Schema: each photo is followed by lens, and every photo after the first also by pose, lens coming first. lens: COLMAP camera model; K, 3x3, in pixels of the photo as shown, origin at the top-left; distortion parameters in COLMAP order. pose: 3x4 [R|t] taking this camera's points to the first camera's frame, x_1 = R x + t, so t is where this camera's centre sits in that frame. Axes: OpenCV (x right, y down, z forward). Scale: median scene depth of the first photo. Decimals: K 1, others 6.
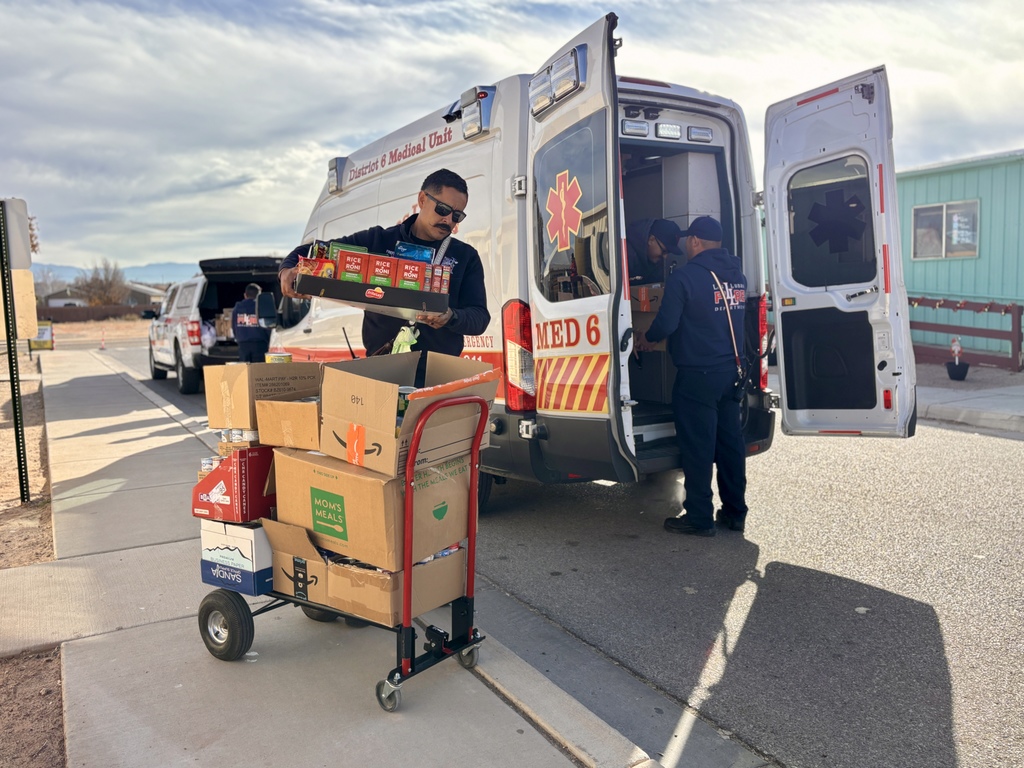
lens RADIAL K [[851.5, 0, 516.2], [0, 851.5, 379.4], [0, 0, 1]] dist [0.023470, -0.032185]
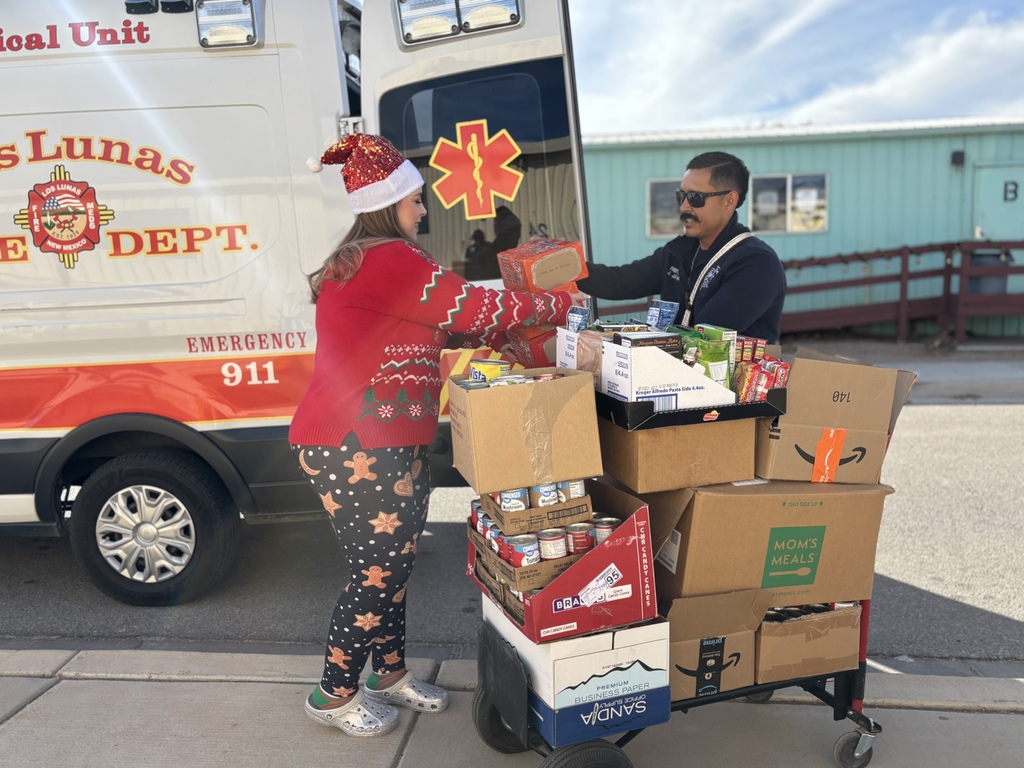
lens RADIAL K [[851.5, 0, 556.4], [0, 851.5, 398.9], [0, 0, 1]] dist [0.023470, -0.032185]
pose [[0.578673, -0.116084, 0.807256, -0.457715], [0.091719, 0.992802, 0.077018, -0.027311], [-0.810386, 0.029473, 0.585155, 0.360616]]
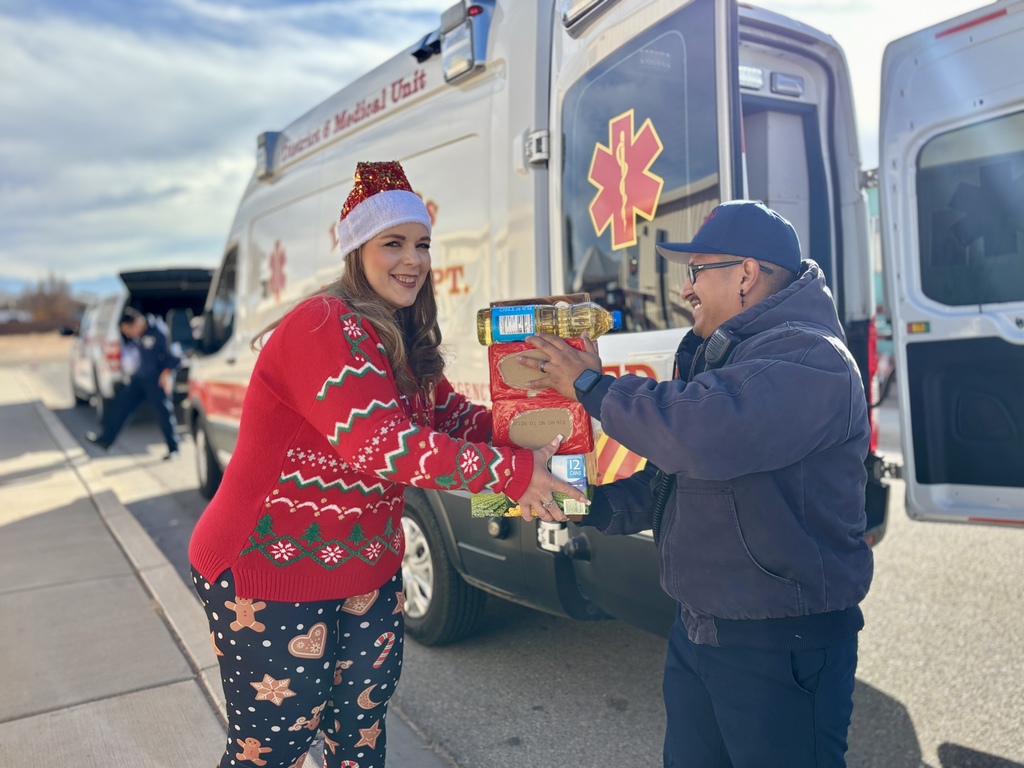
lens RADIAL K [[871.2, 0, 505.6], [0, 871.2, 388.6], [0, 0, 1]] dist [-0.020777, 0.011281]
pose [[0.999511, -0.005097, 0.030843, -0.034759], [0.005244, 0.999975, -0.004687, -0.040766], [-0.030818, 0.004847, 0.999513, 0.315679]]
